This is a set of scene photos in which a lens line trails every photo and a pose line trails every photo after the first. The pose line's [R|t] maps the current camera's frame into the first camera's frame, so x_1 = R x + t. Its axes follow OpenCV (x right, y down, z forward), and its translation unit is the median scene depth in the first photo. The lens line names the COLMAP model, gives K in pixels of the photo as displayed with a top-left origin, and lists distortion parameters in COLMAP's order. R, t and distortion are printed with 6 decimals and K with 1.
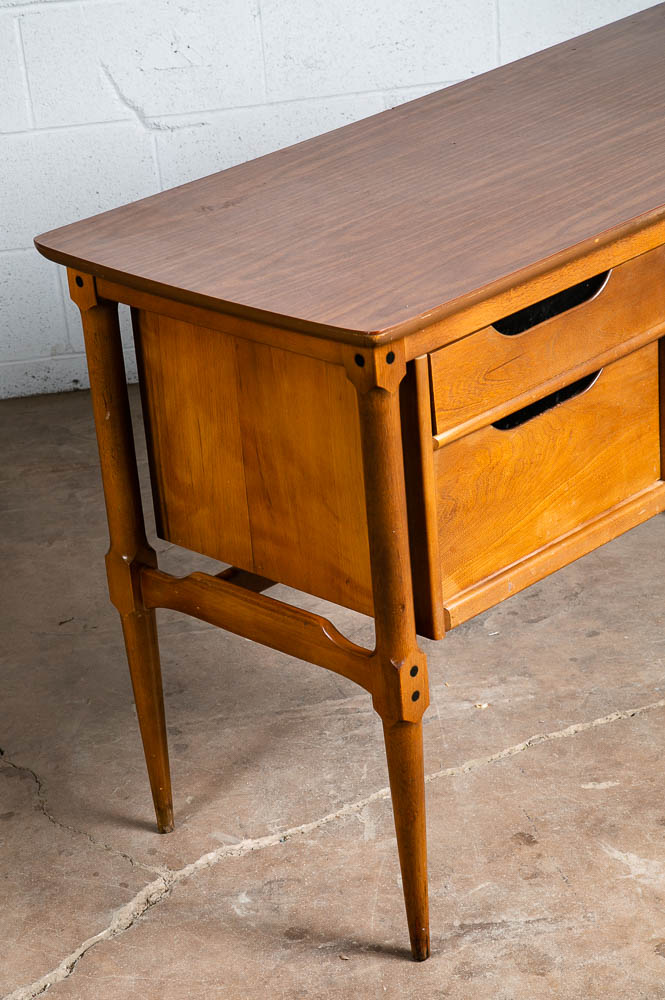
lens RADIAL K [[2291.5, 0, 283.5], [0, 2291.5, 553.9], [0, 0, 1]] dist [0.361953, 0.000000]
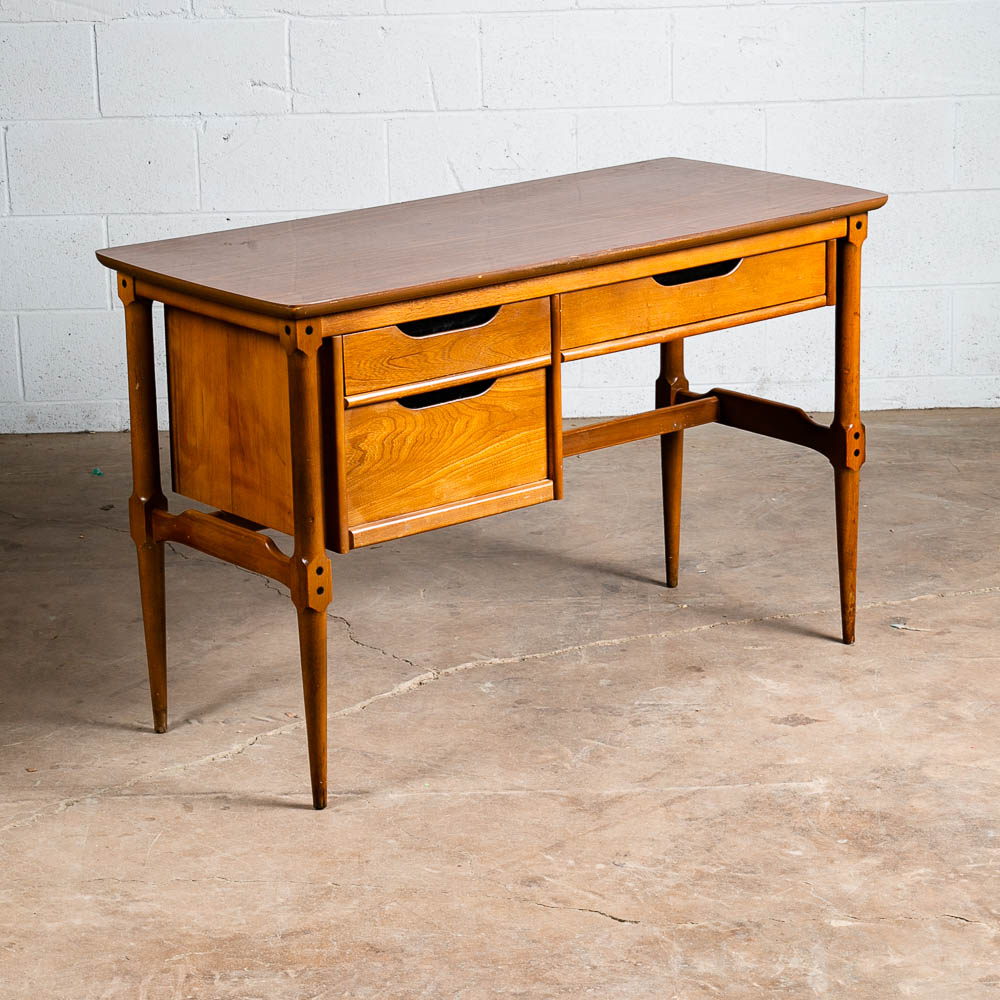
lens RADIAL K [[2749.3, 0, 493.3], [0, 2749.3, 494.8], [0, 0, 1]] dist [0.197591, 0.000000]
pose [[0.994517, 0.088014, -0.056468, 0.067717], [-0.095897, 0.982955, -0.156853, 0.289894], [0.041700, 0.161408, 0.986006, -0.642203]]
